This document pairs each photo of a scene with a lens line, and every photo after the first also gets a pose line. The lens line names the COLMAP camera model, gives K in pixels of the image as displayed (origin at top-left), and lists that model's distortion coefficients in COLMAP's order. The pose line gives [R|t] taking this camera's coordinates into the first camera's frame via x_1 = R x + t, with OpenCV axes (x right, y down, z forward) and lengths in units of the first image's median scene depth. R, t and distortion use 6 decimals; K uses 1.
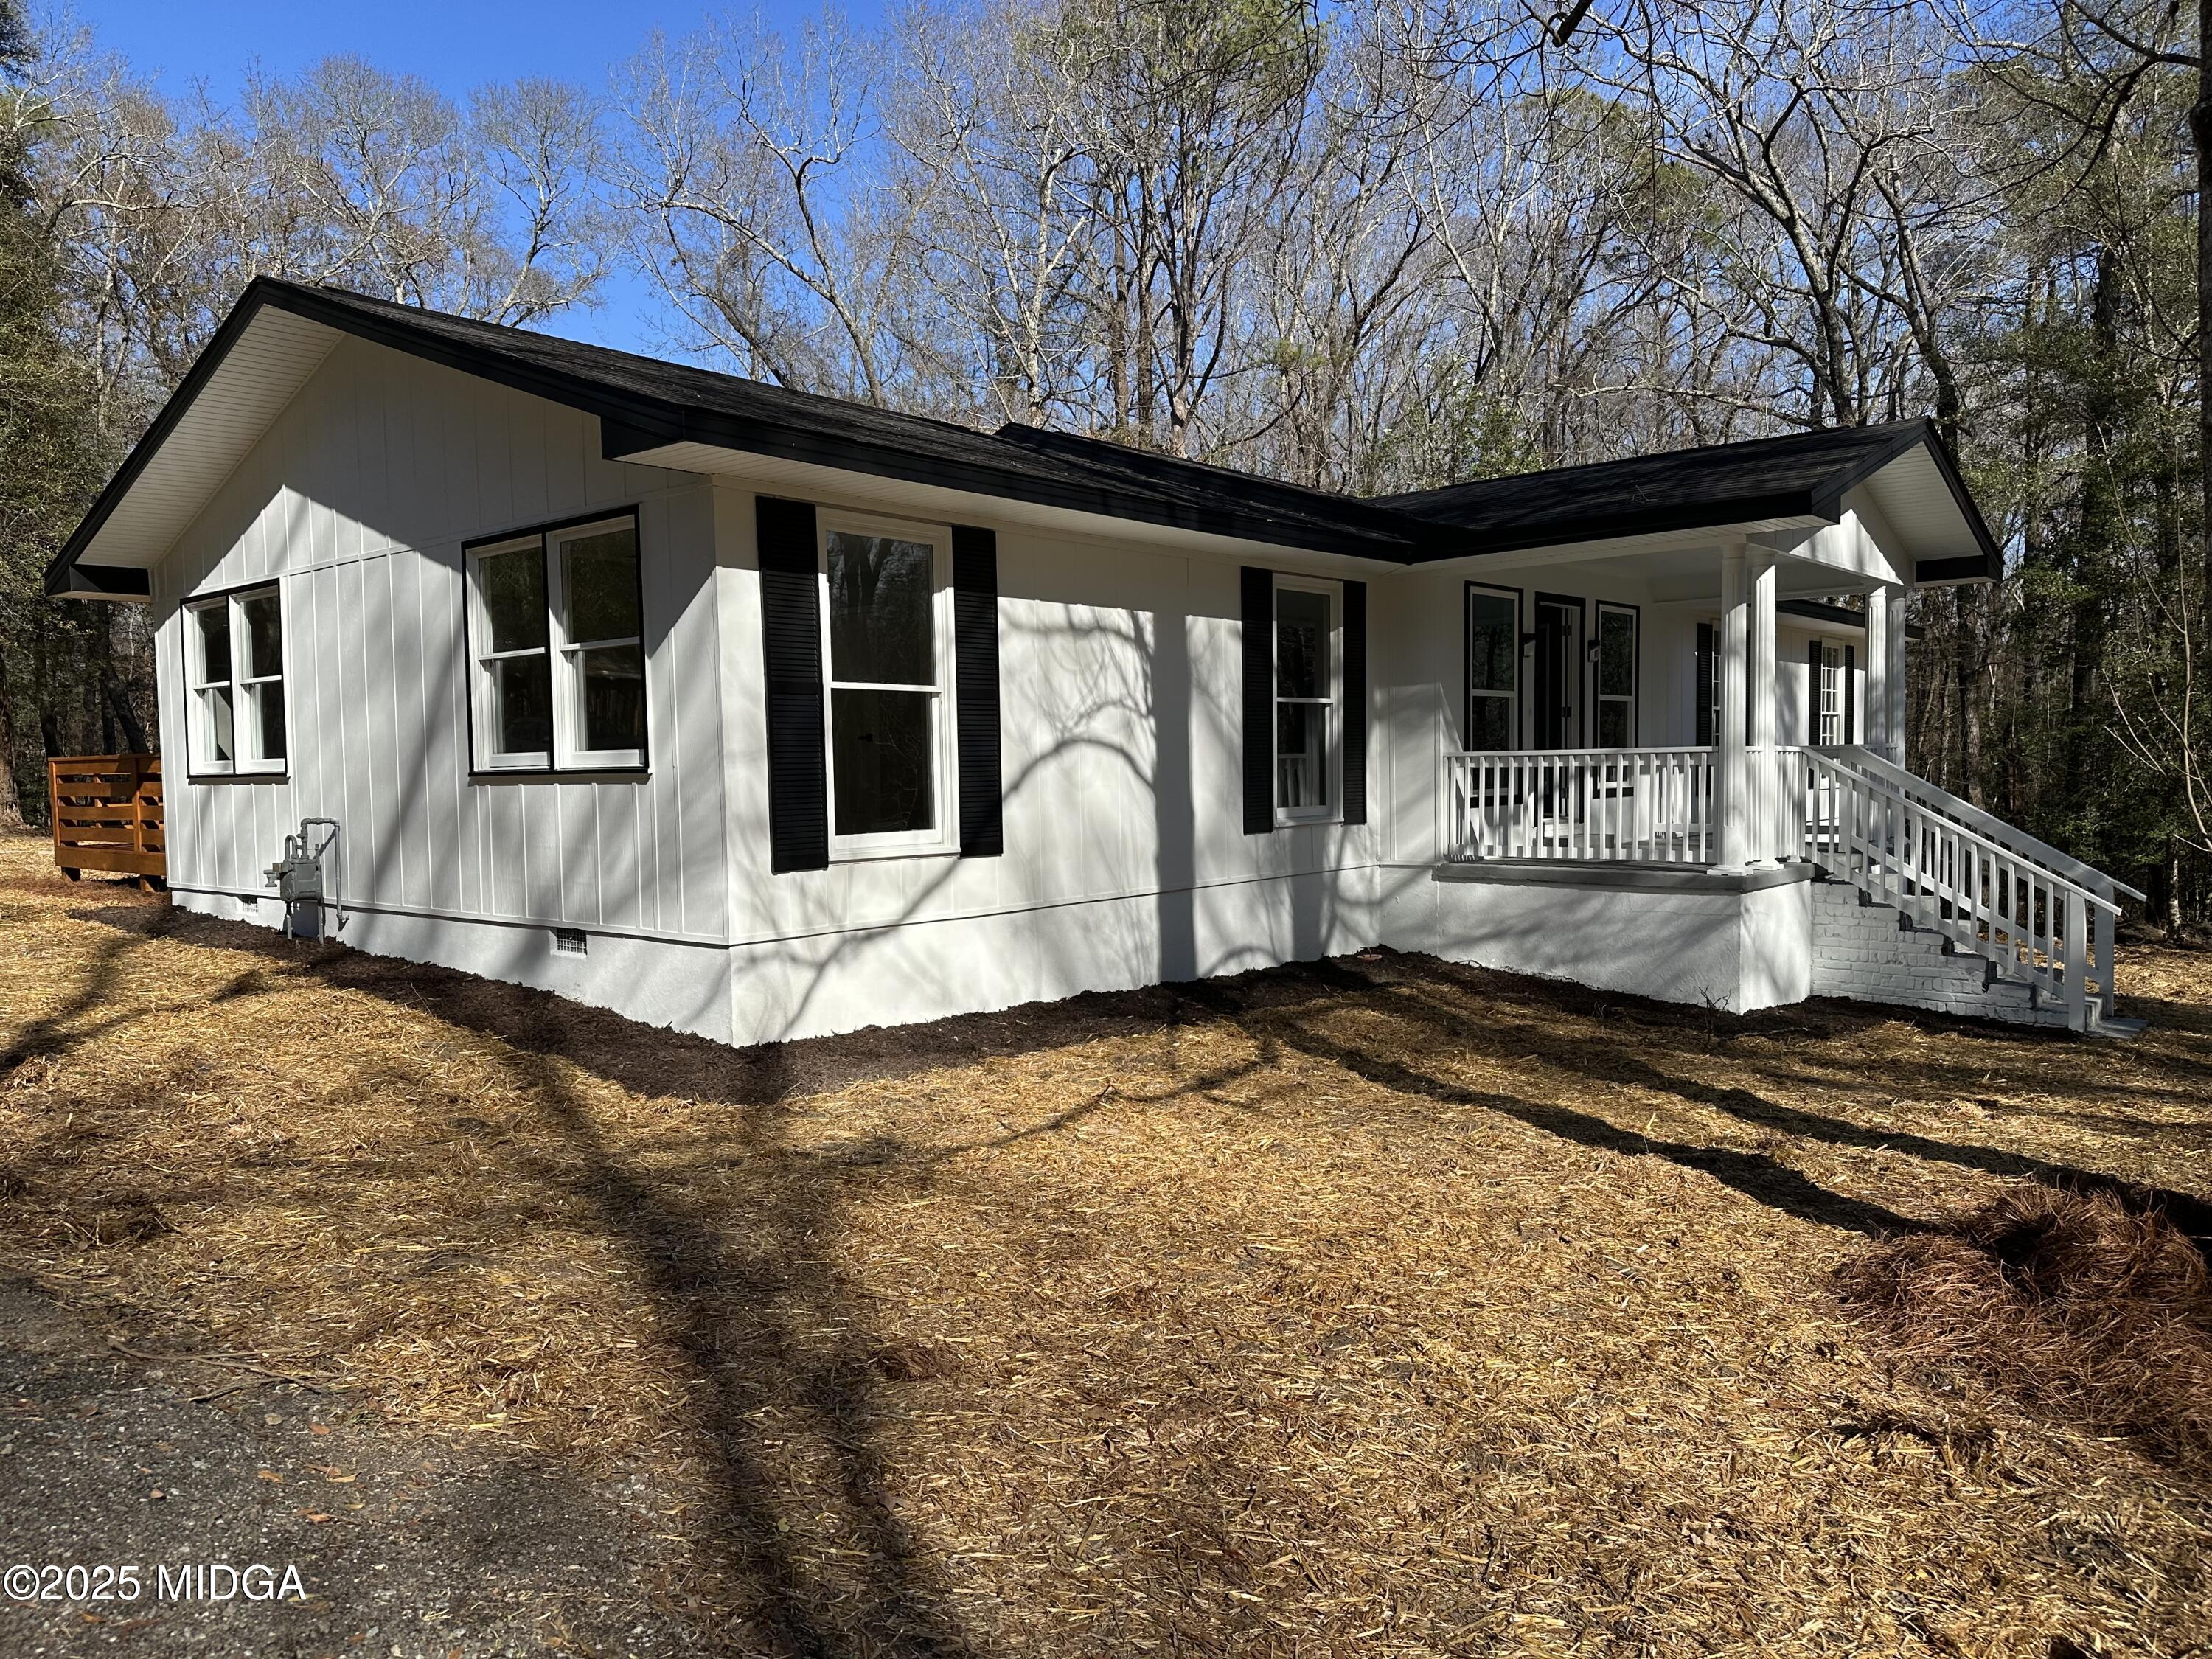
lens RADIAL K [[1567.1, 0, 1119.3], [0, 1567.1, 827.0], [0, 0, 1]] dist [0.077423, -0.028556]
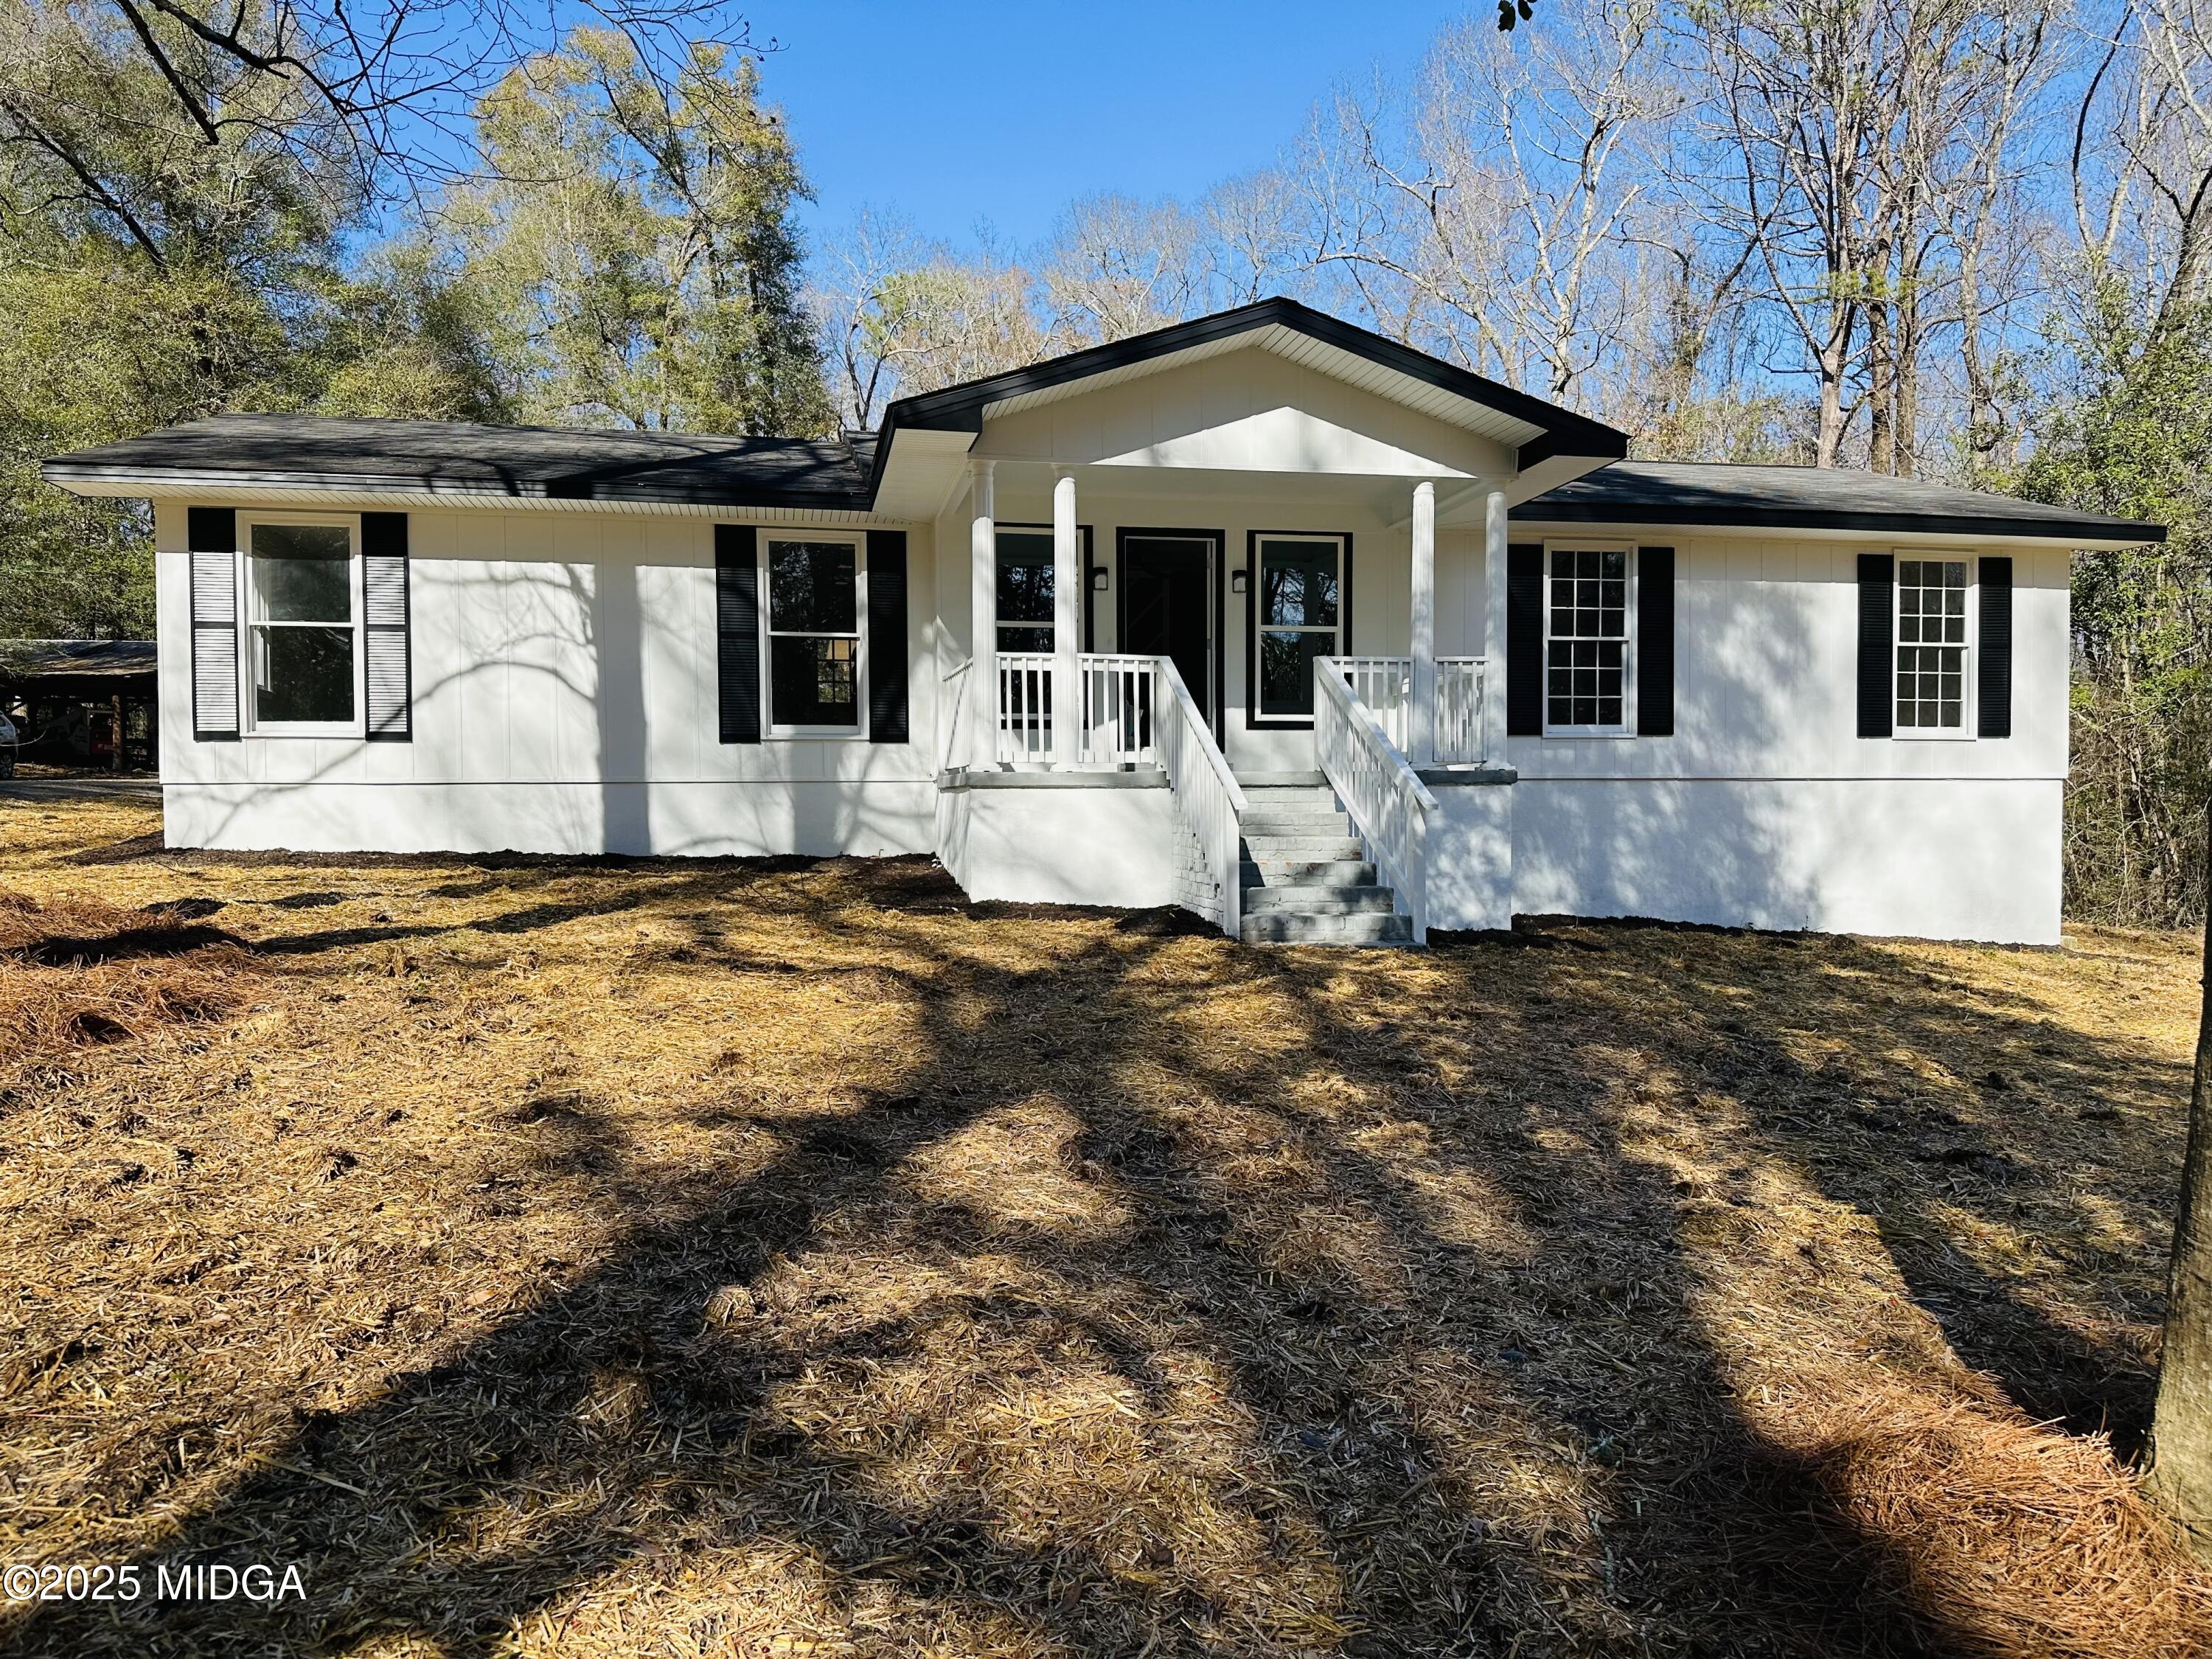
lens RADIAL K [[1567.1, 0, 1100.6], [0, 1567.1, 839.3], [0, 0, 1]] dist [0.077423, -0.028556]
pose [[0.789444, 0.022969, -0.613393, 1.158529], [-0.033674, 0.999415, -0.005915, 0.082694], [0.612899, 0.025325, 0.789756, 0.230038]]
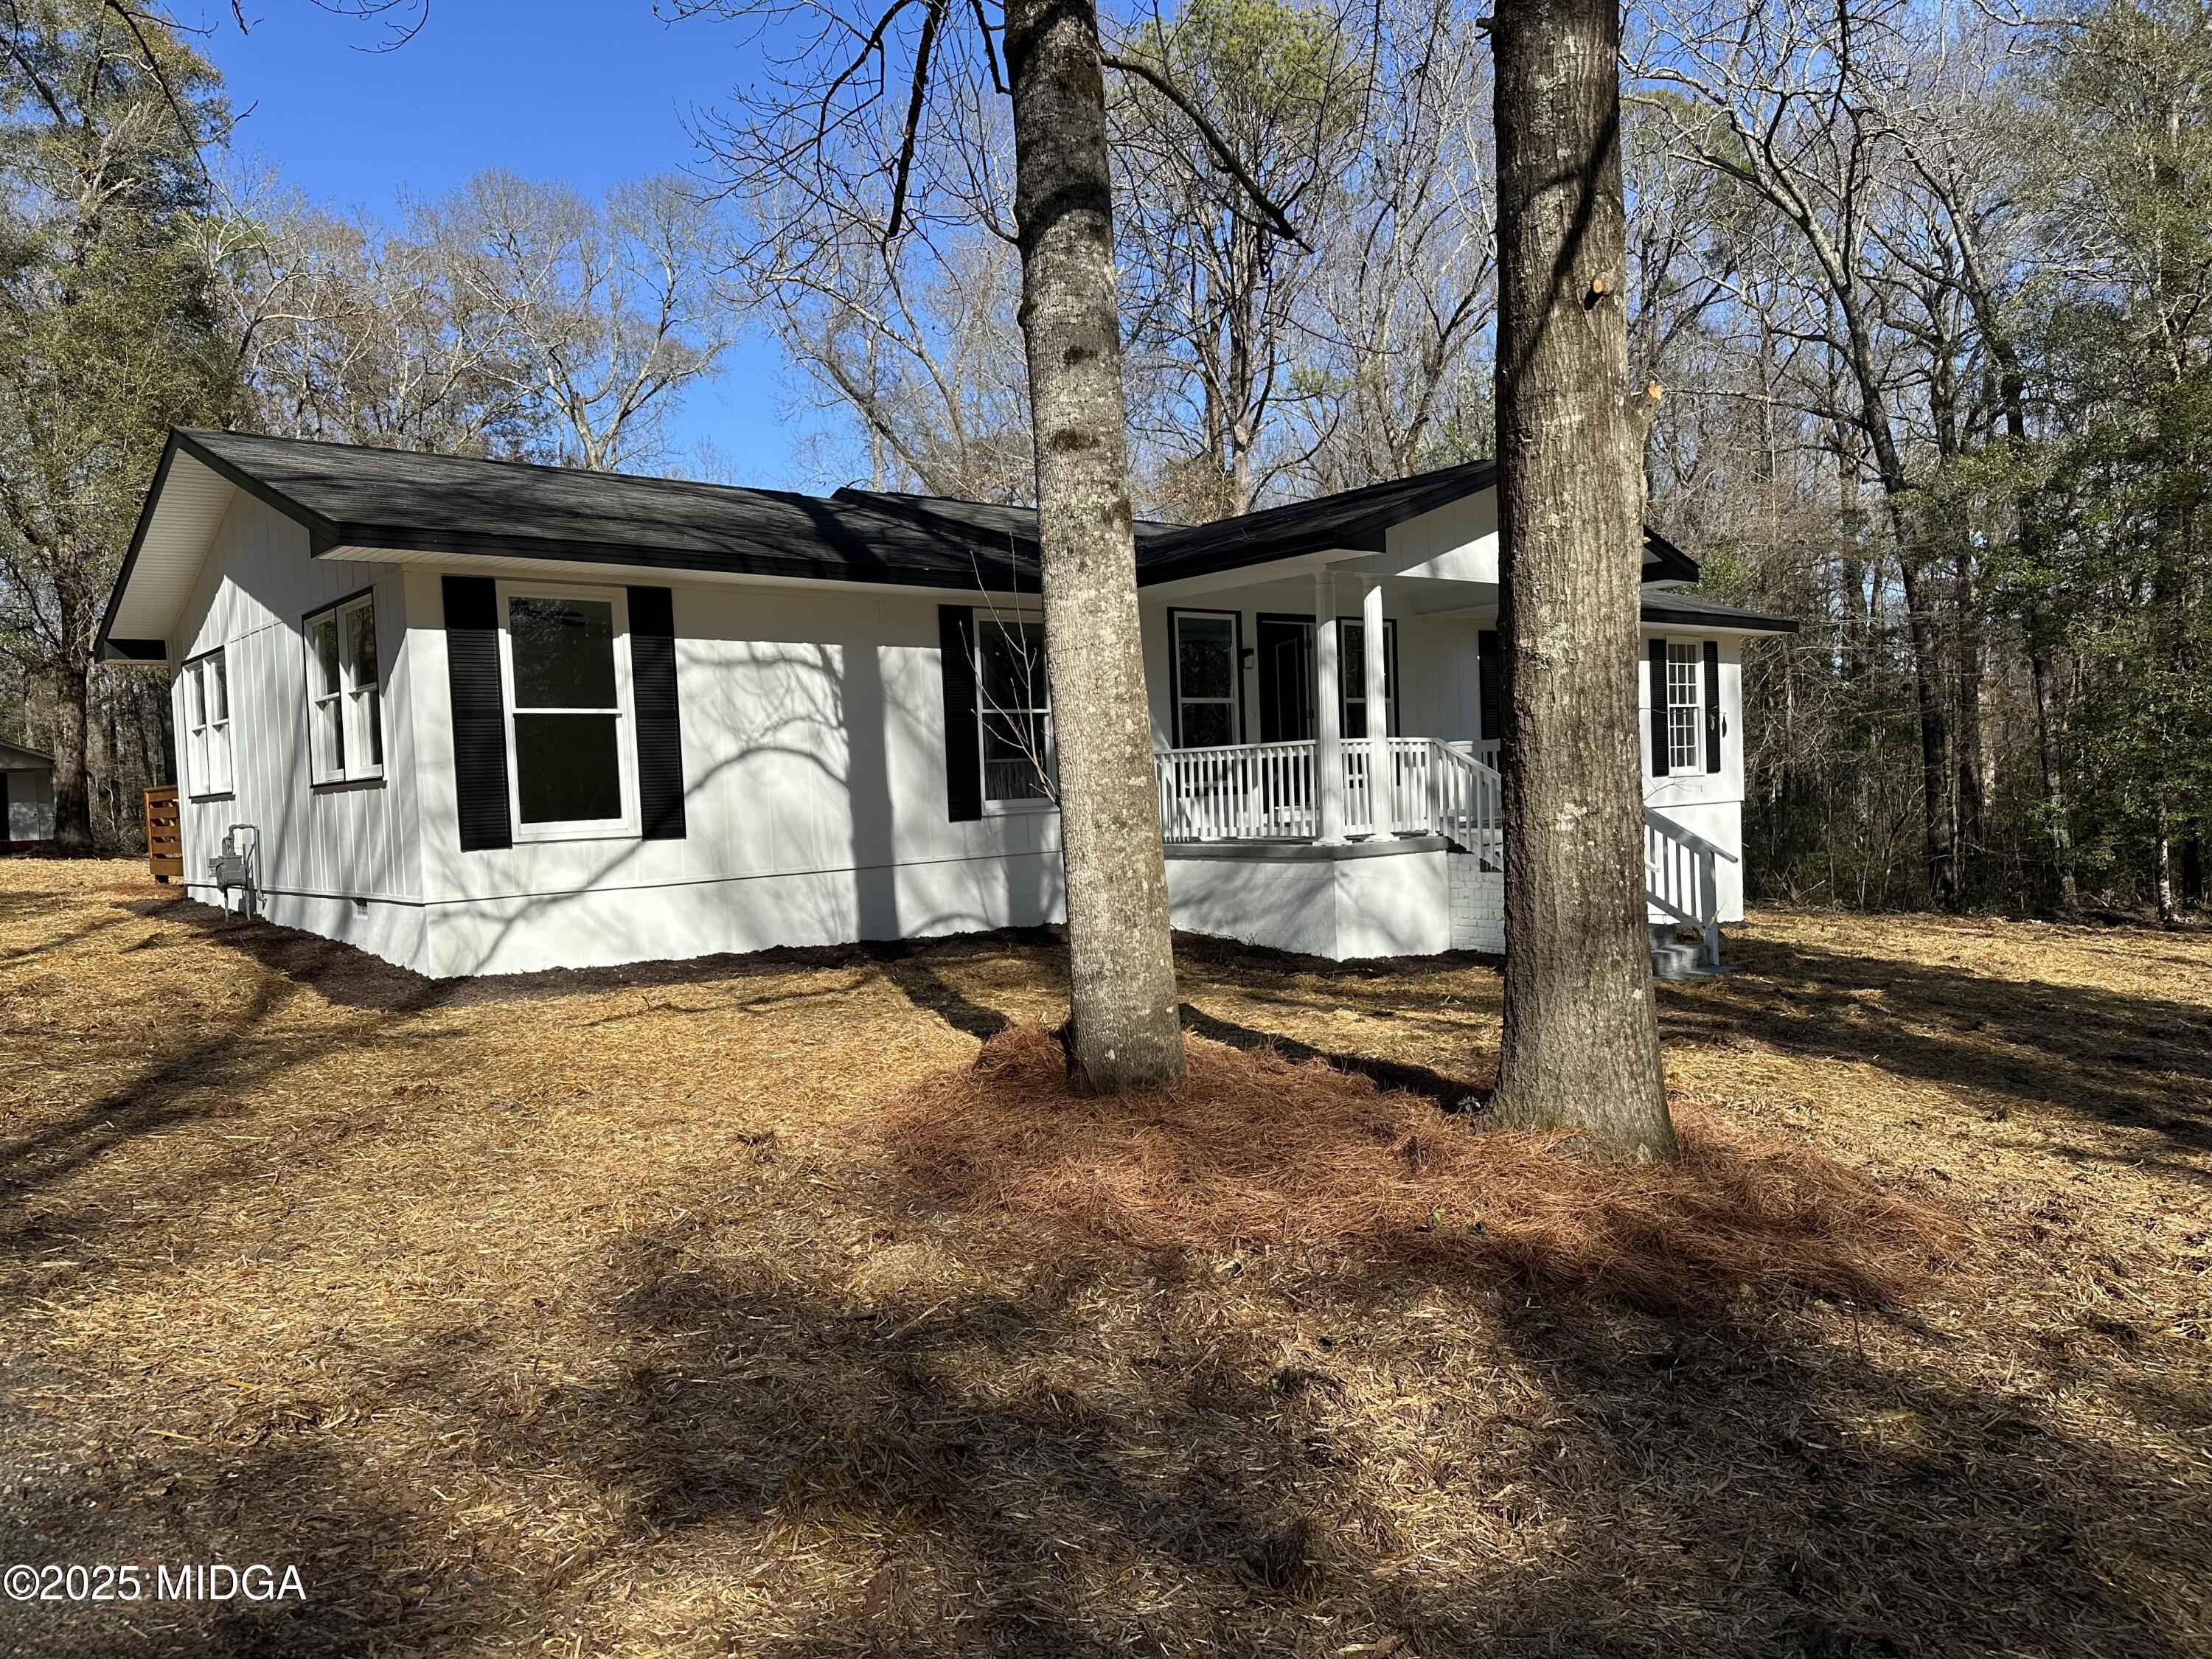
lens RADIAL K [[1567.1, 0, 1105.8], [0, 1567.1, 836.7], [0, 0, 1]] dist [0.077423, -0.028556]
pose [[0.989284, -0.021699, -0.144380, 0.408279], [0.020944, 0.999758, -0.006744, 0.029164], [0.144491, 0.003648, 0.989499, -0.211758]]
